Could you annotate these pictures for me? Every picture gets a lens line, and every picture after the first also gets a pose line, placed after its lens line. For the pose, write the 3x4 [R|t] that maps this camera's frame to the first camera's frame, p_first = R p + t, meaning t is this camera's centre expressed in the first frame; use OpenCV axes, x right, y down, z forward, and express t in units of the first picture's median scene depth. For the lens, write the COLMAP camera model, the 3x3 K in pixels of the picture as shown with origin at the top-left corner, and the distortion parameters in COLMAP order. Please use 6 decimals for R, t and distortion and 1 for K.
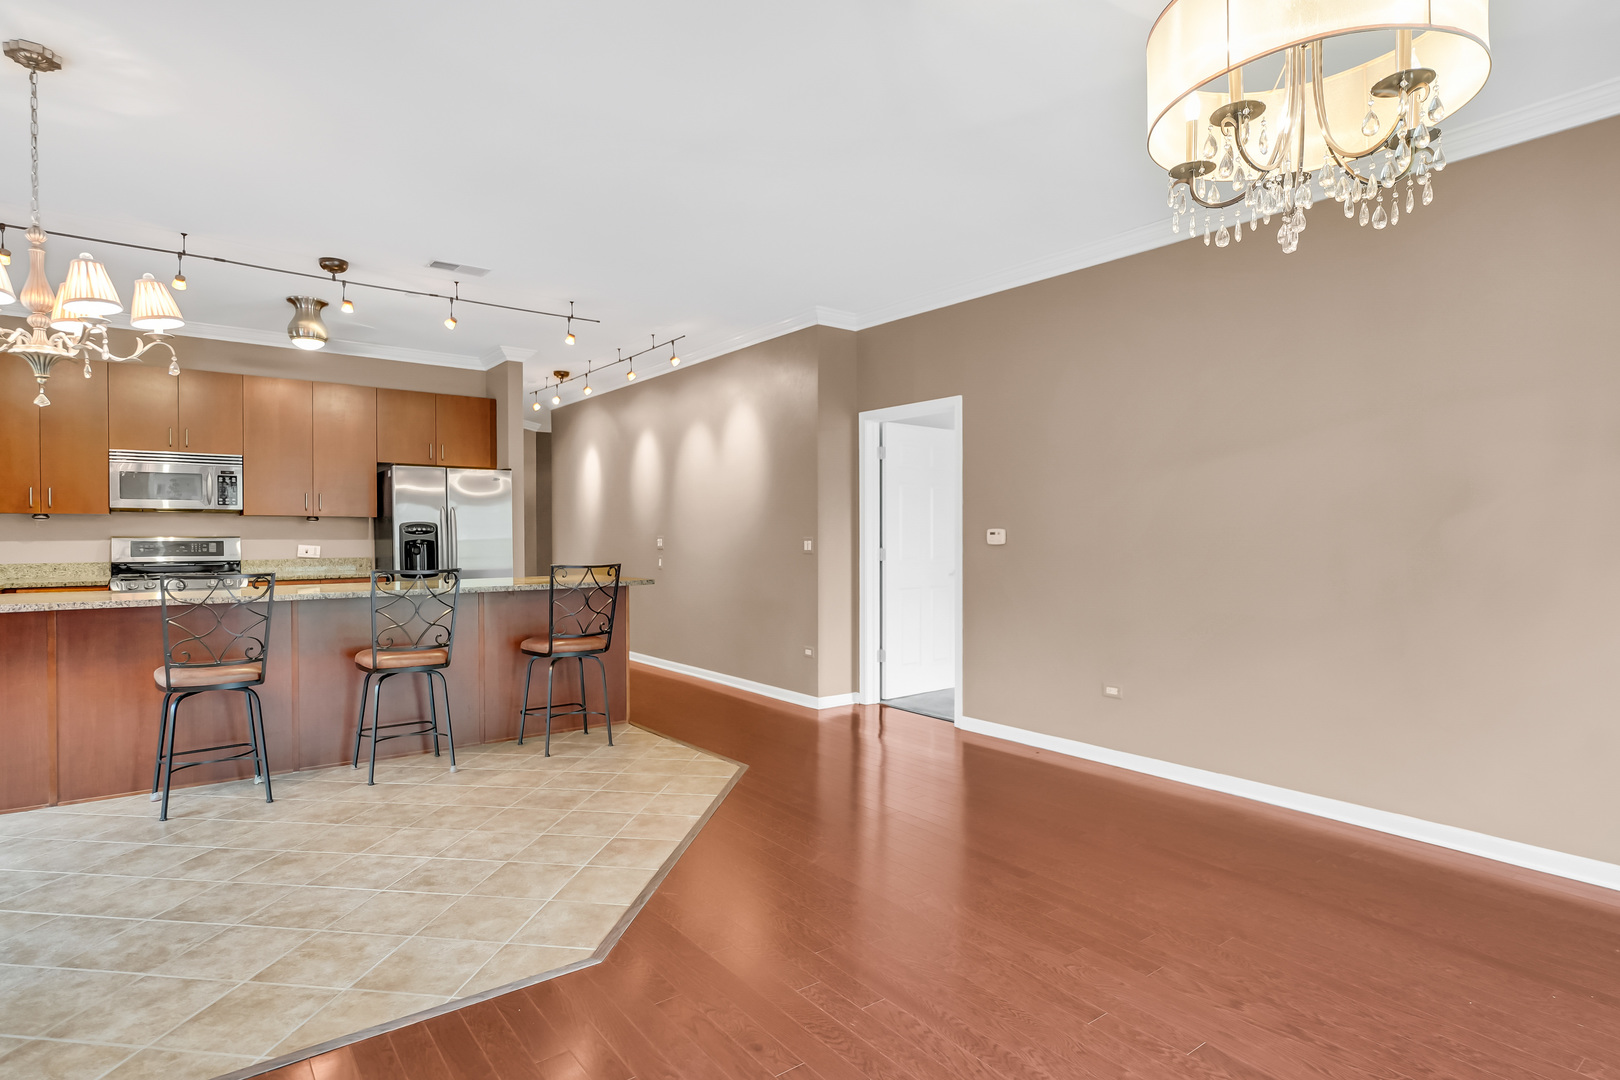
lens RADIAL K [[847.9, 0, 809.6], [0, 847.9, 541.1], [0, 0, 1]] dist [-0.007283, 0.003829]
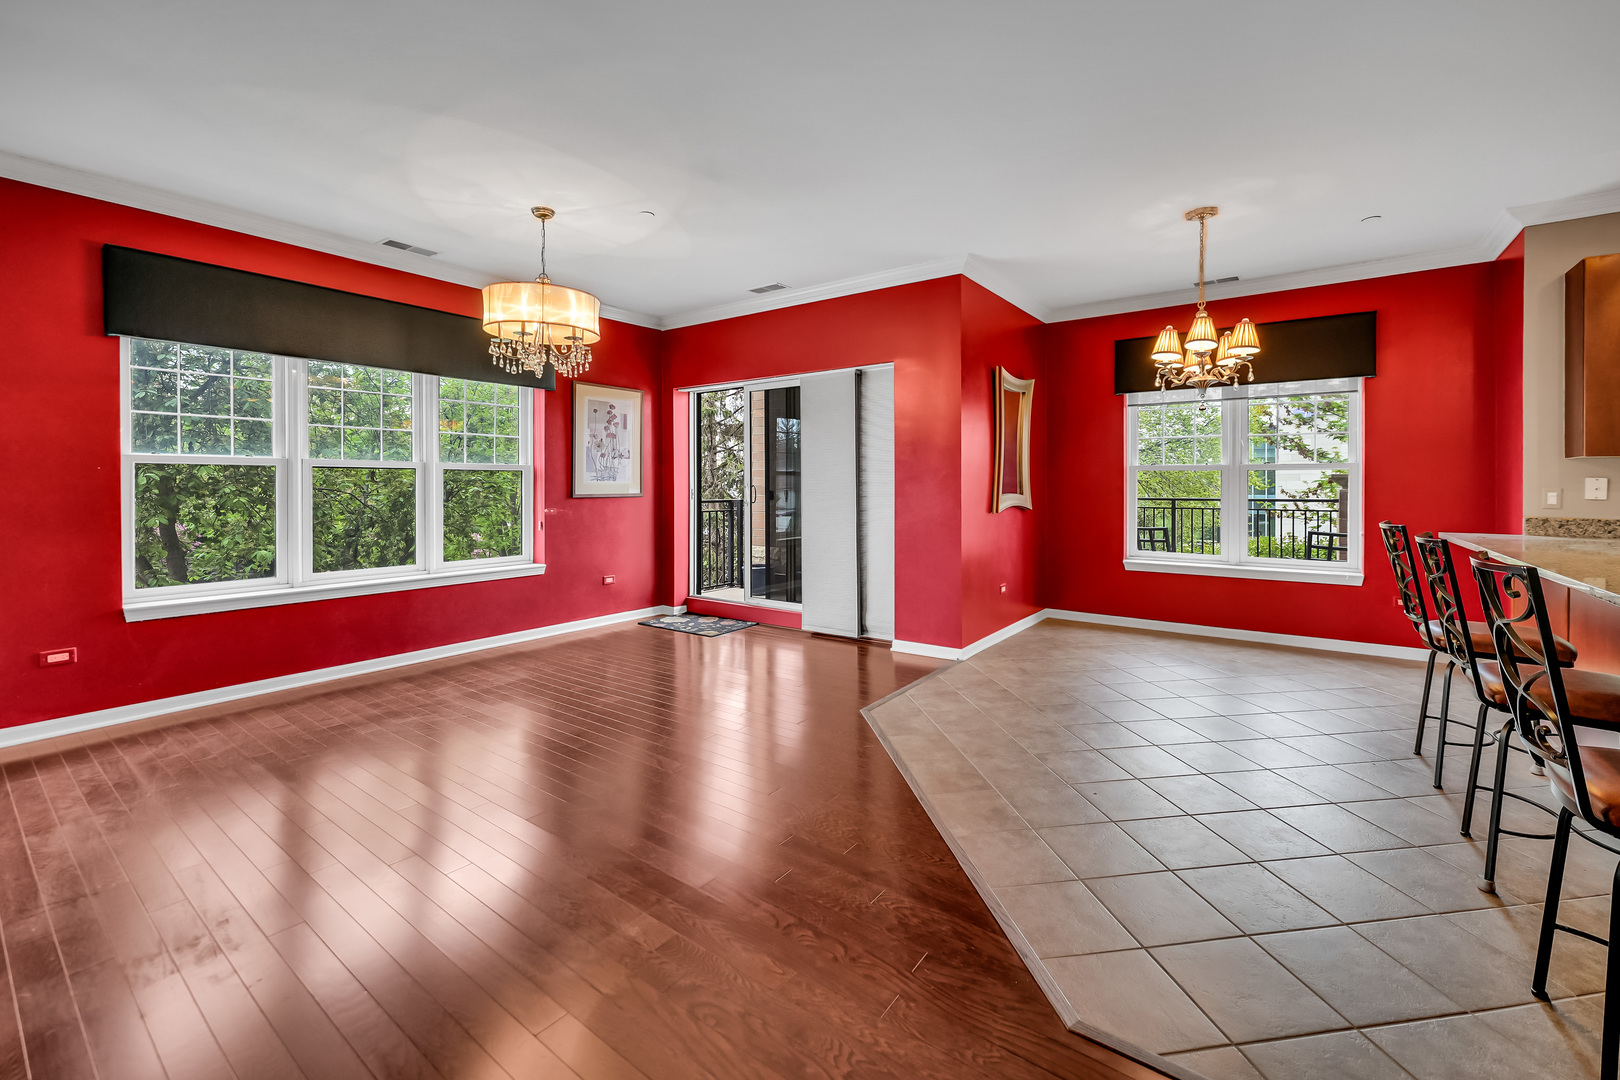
lens RADIAL K [[647.5, 0, 811.7], [0, 647.5, 497.6], [0, 0, 1]] dist [-0.000370, 0.000015]
pose [[-0.963415, -0.000120, -0.268012, 0.150186], [-0.004379, 0.999873, 0.015294, 0.003445], [0.267977, 0.015908, -0.963294, 1.444840]]
